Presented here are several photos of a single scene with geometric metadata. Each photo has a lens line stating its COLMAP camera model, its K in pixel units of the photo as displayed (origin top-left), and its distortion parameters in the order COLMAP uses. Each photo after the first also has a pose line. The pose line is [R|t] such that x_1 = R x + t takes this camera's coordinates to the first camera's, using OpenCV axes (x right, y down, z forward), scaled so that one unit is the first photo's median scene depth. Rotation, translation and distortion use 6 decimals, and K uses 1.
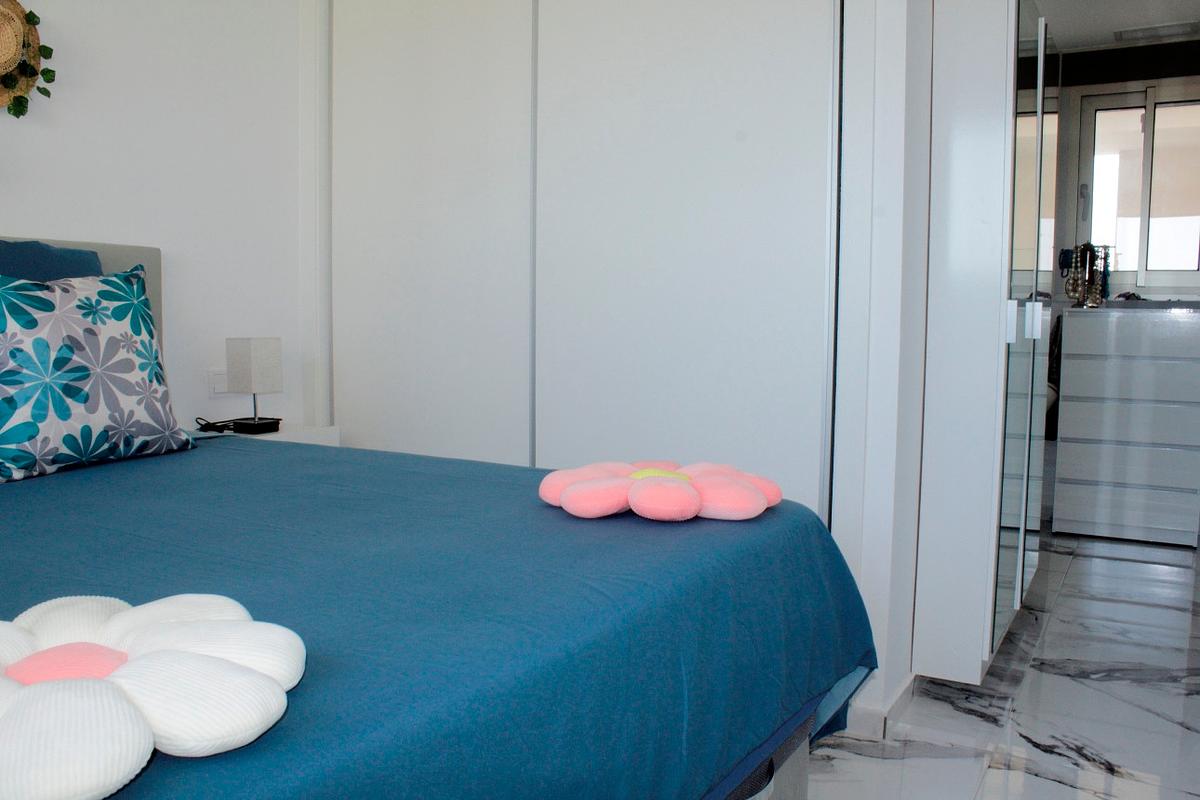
lens RADIAL K [[1036.2, 0, 600.0], [0, 1036.2, 400.0], [0, 0, 1]] dist [-0.016398, -0.009450]
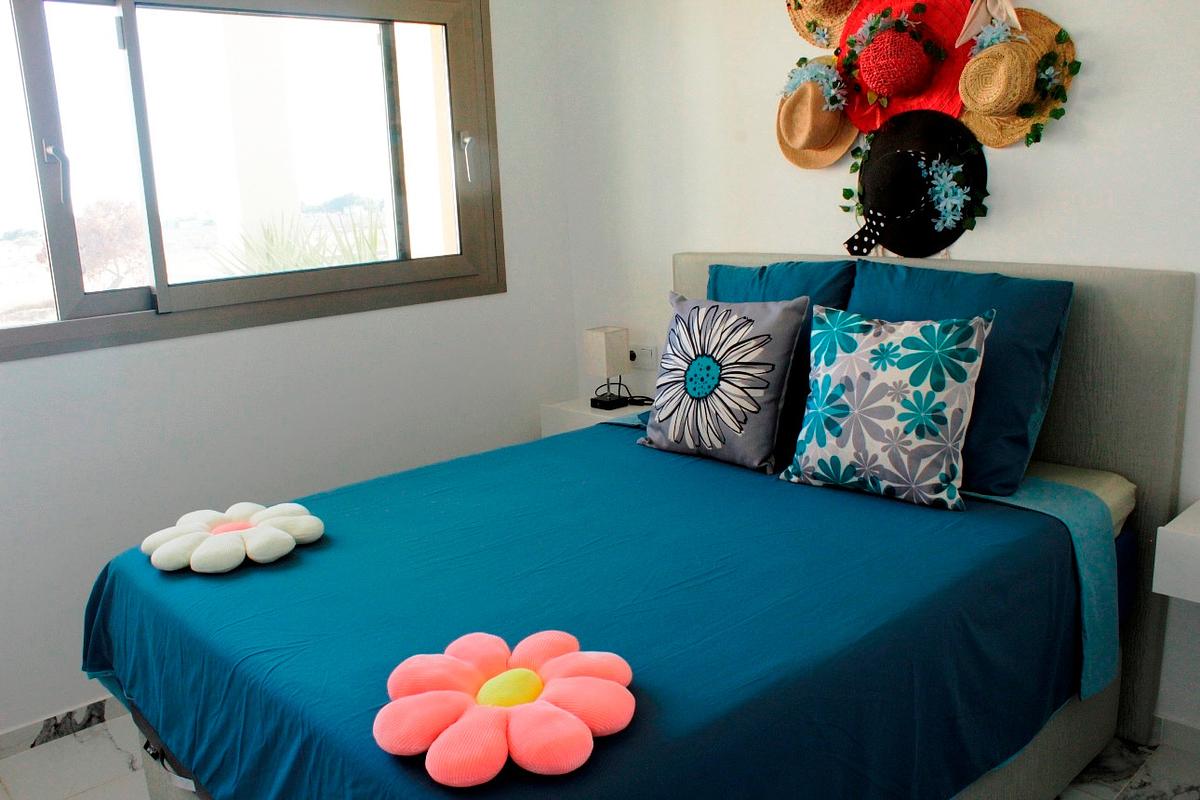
lens RADIAL K [[1036.2, 0, 600.0], [0, 1036.2, 400.0], [0, 0, 1]] dist [-0.016398, -0.009450]
pose [[-0.299640, 0.209837, -0.930690, 0.600728], [-0.043173, 0.971531, 0.232944, -0.274892], [0.953075, 0.109980, -0.282050, 1.001121]]
